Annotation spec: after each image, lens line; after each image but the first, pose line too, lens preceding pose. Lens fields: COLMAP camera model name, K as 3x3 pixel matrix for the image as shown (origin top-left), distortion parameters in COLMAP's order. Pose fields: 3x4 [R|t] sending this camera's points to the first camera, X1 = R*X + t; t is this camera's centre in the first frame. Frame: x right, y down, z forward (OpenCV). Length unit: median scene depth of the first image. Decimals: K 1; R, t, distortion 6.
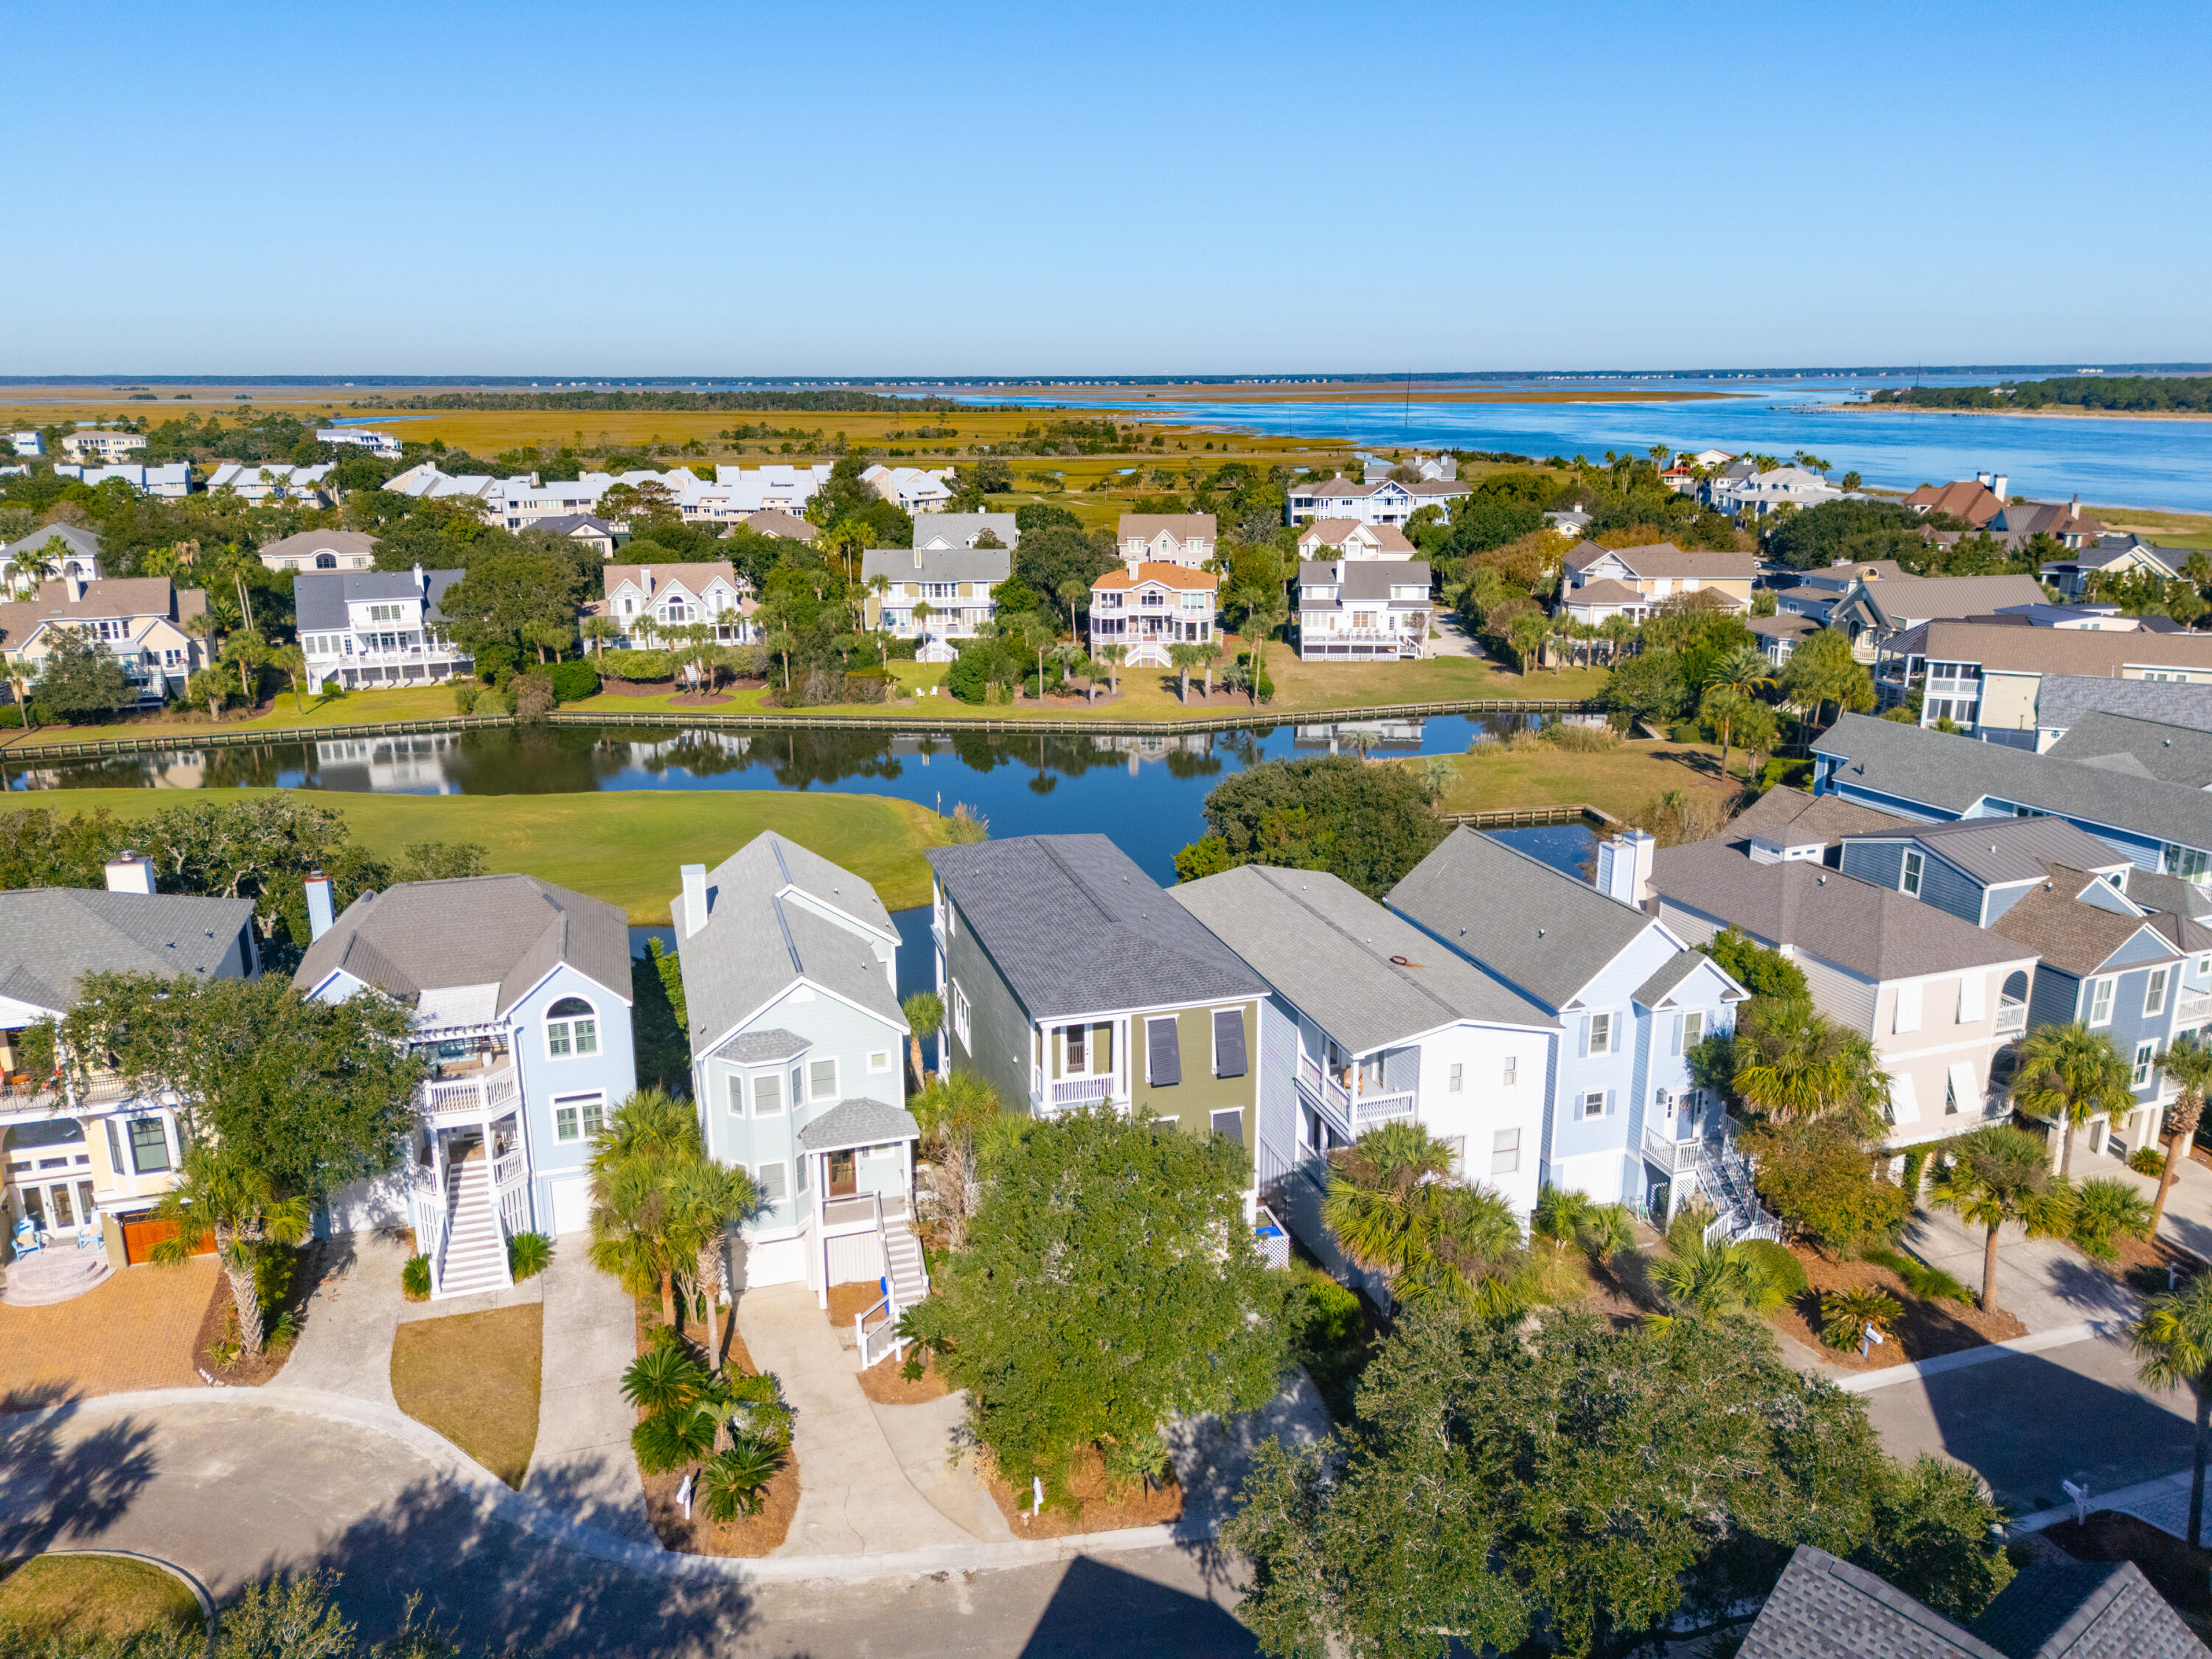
lens RADIAL K [[1635.9, 0, 1106.0], [0, 1635.9, 829.5], [0, 0, 1]] dist [0.090054, -0.097569]
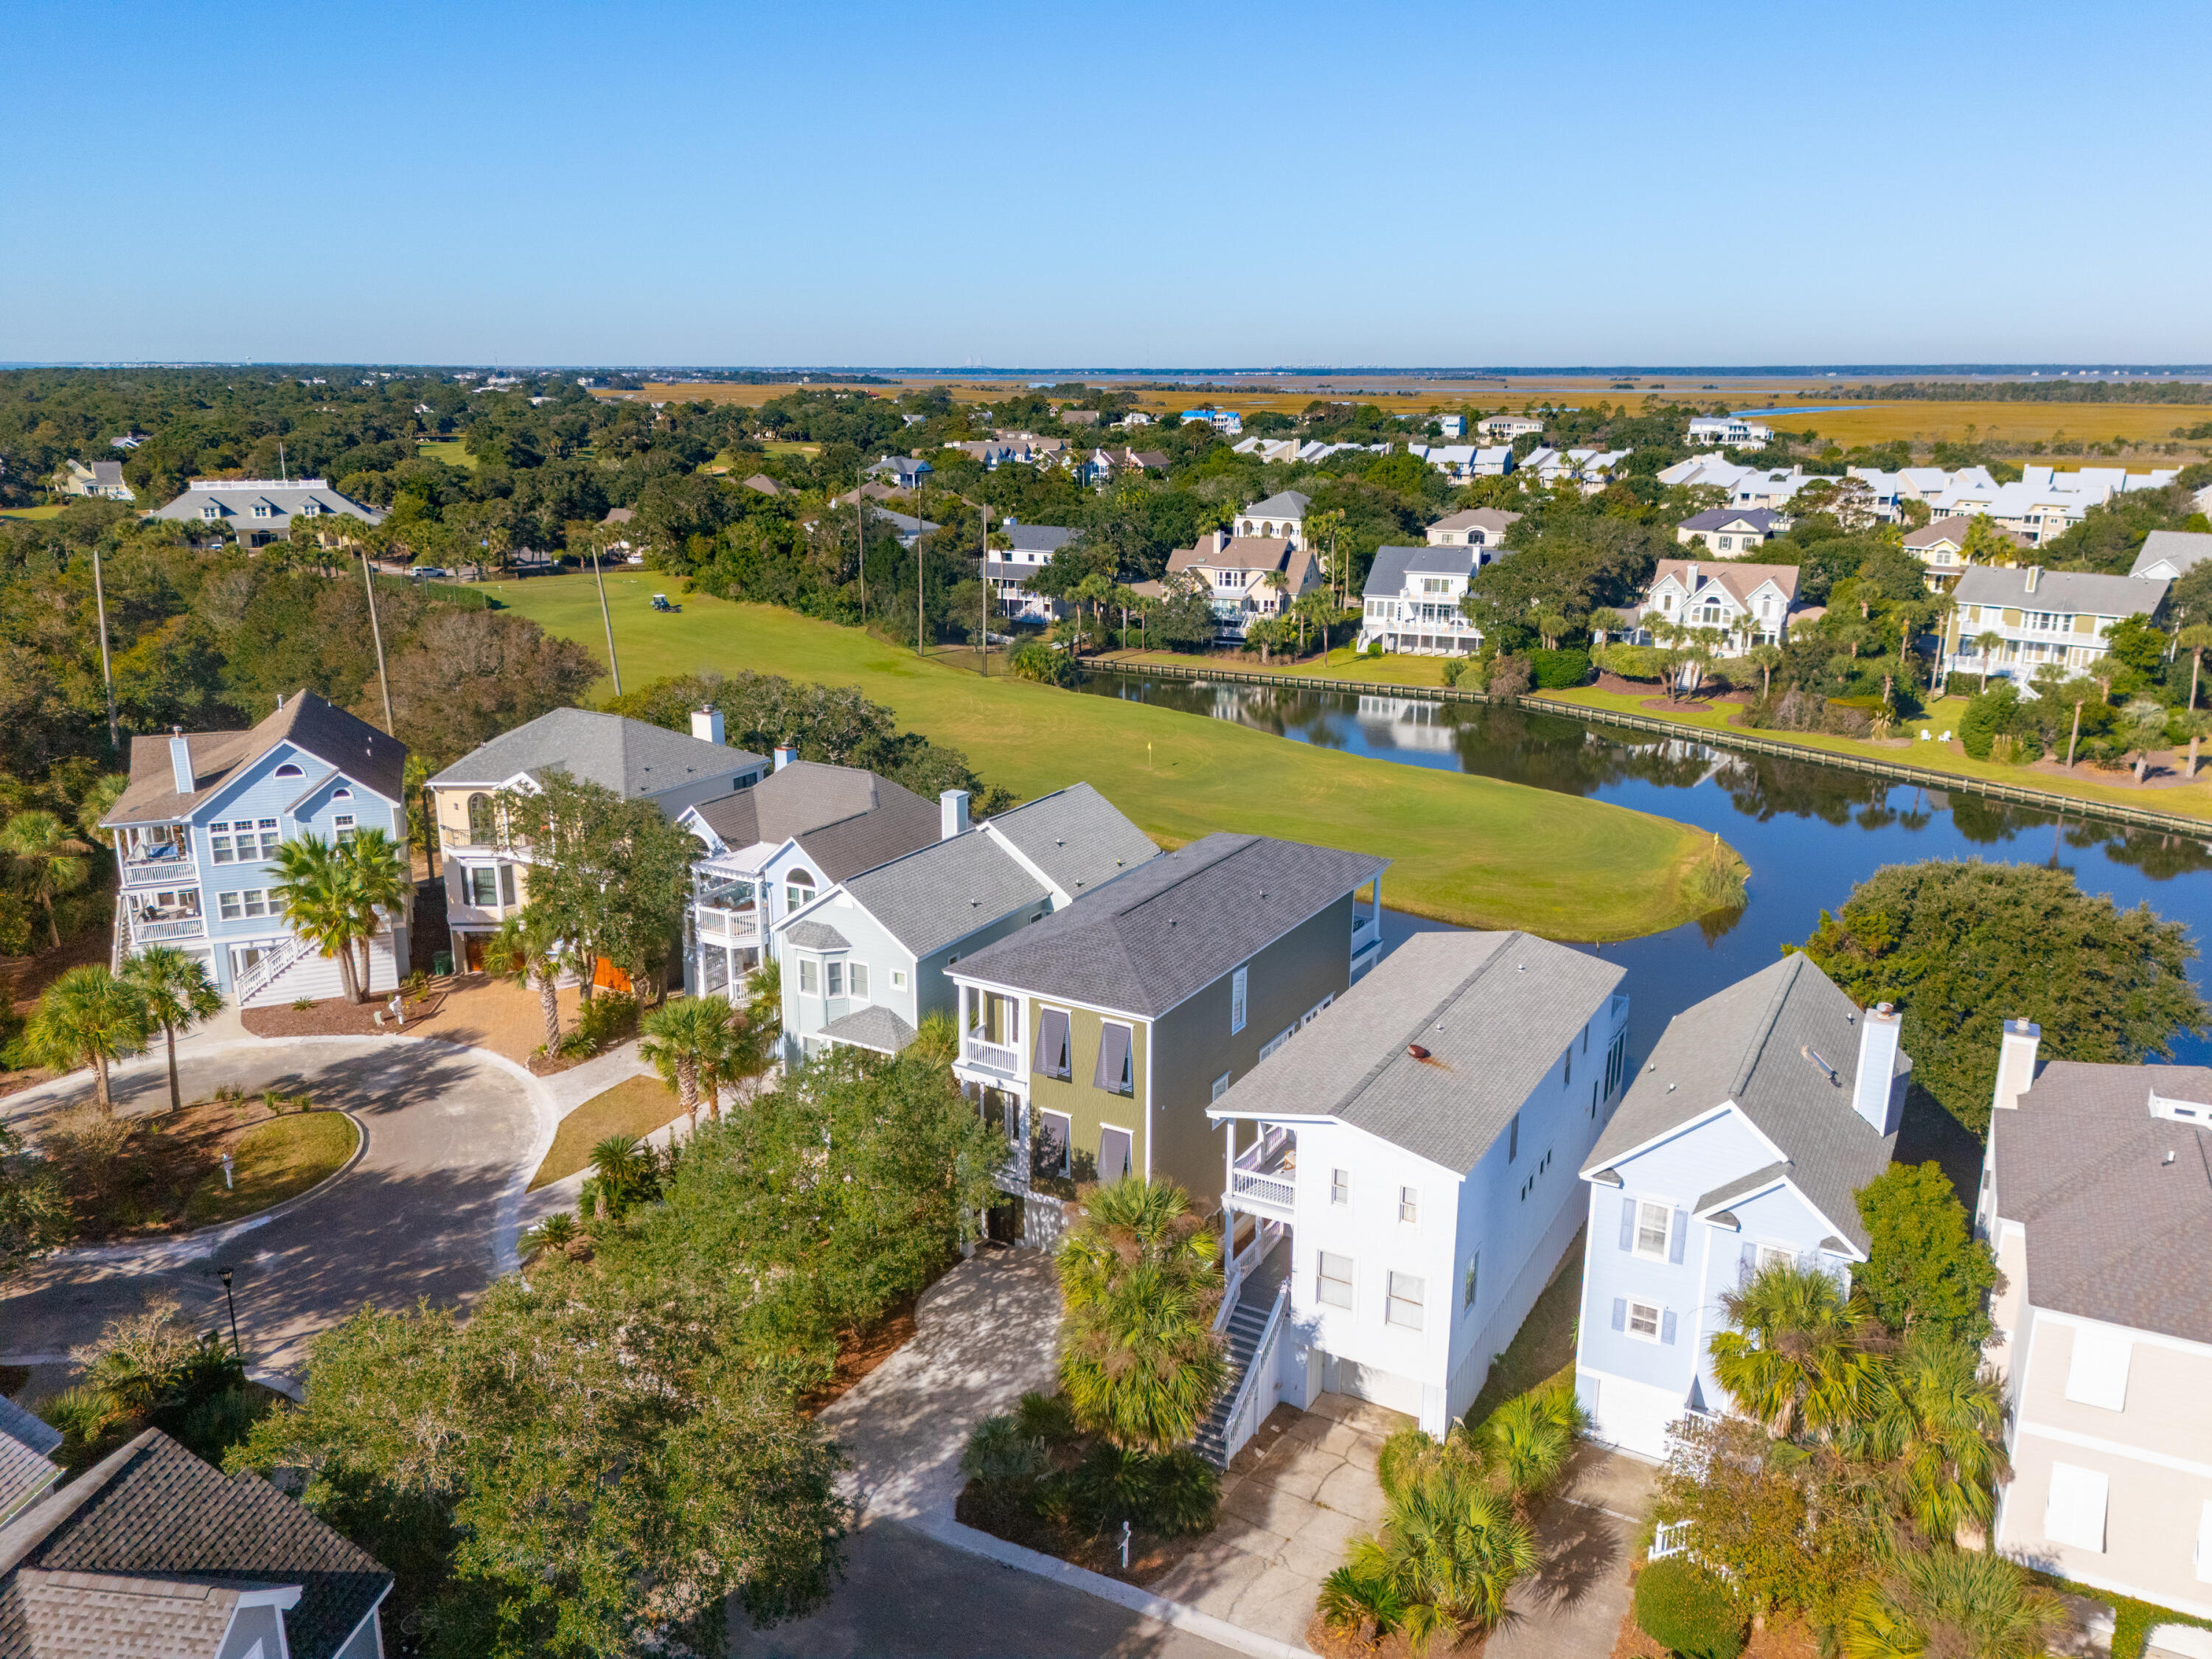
lens RADIAL K [[1690.1, 0, 1106.0], [0, 1690.1, 829.5], [0, 0, 1]] dist [0.091190, -0.118196]
pose [[0.671839, 0.199980, -0.713190, 0.239177], [-0.201564, 0.975887, 0.083763, -0.025747], [0.712744, 0.087478, 0.695948, 0.096627]]
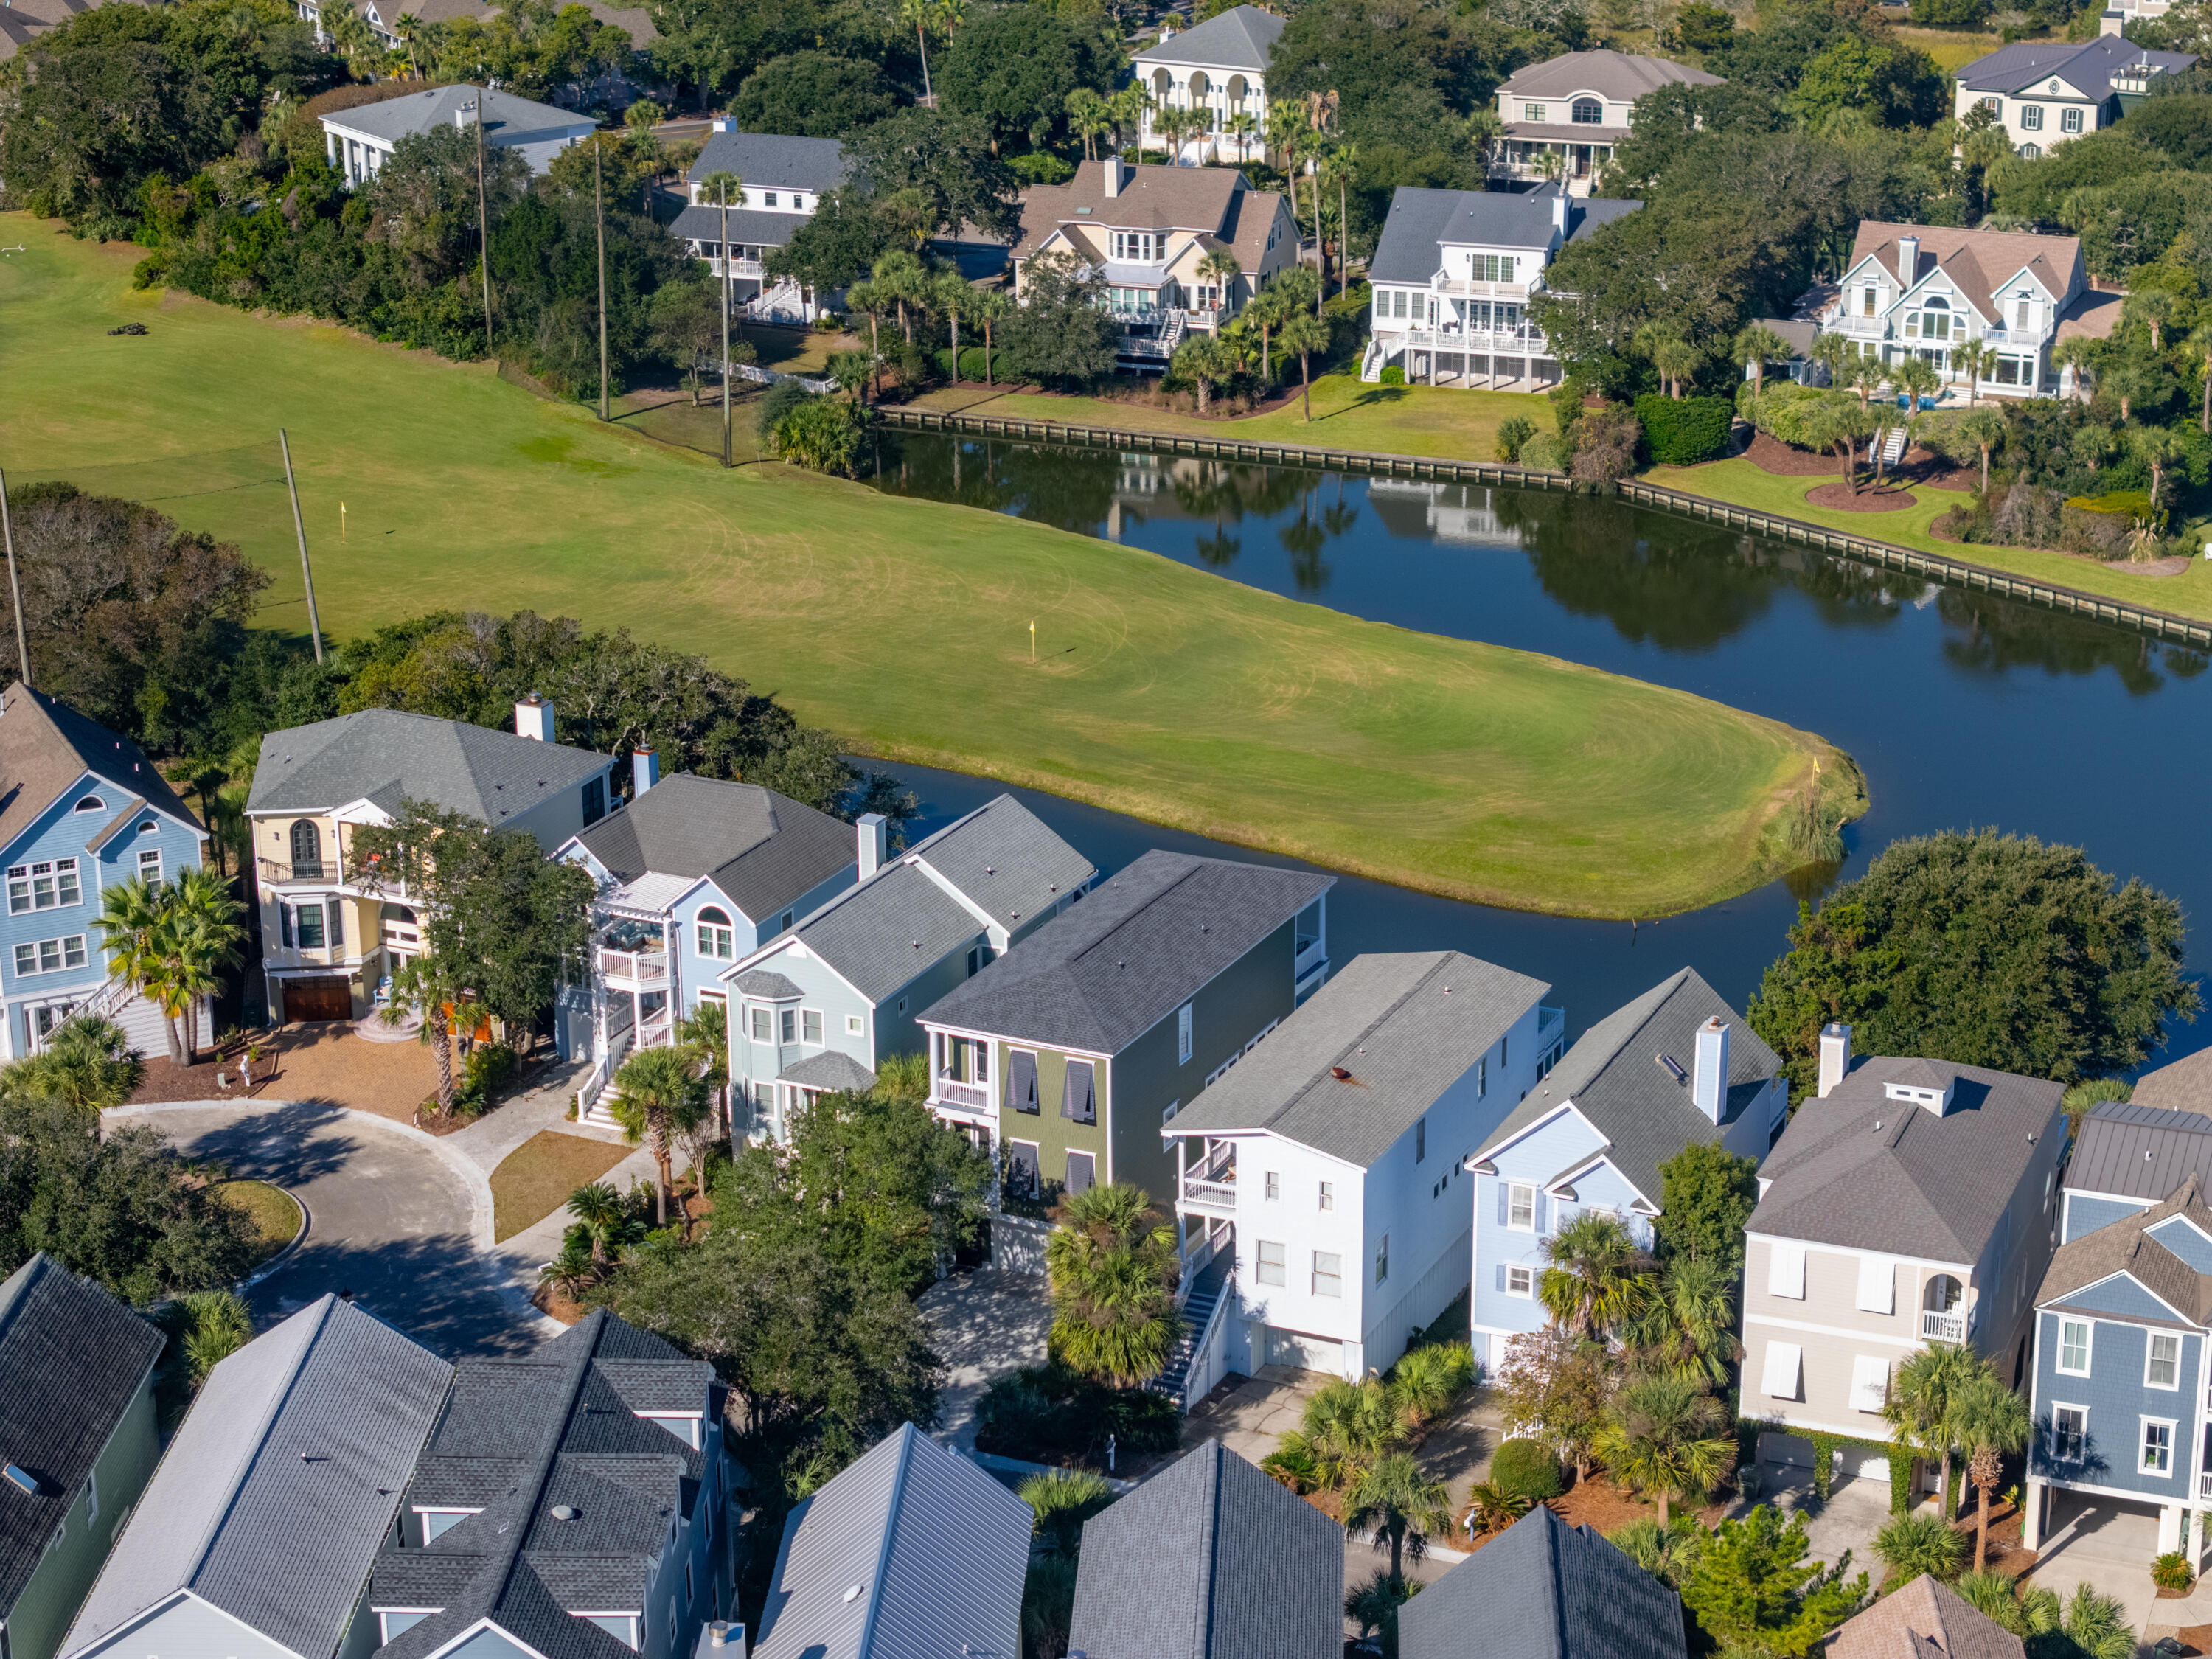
lens RADIAL K [[4821.7, 0, 1106.0], [0, 4821.7, 829.5], [0, 0, 1]] dist [-0.205759, 2.727177]
pose [[0.725595, 0.226256, -0.649862, 0.681975], [-0.174011, 0.974035, 0.144830, -0.161833], [0.665757, 0.007996, 0.746126, -0.440598]]
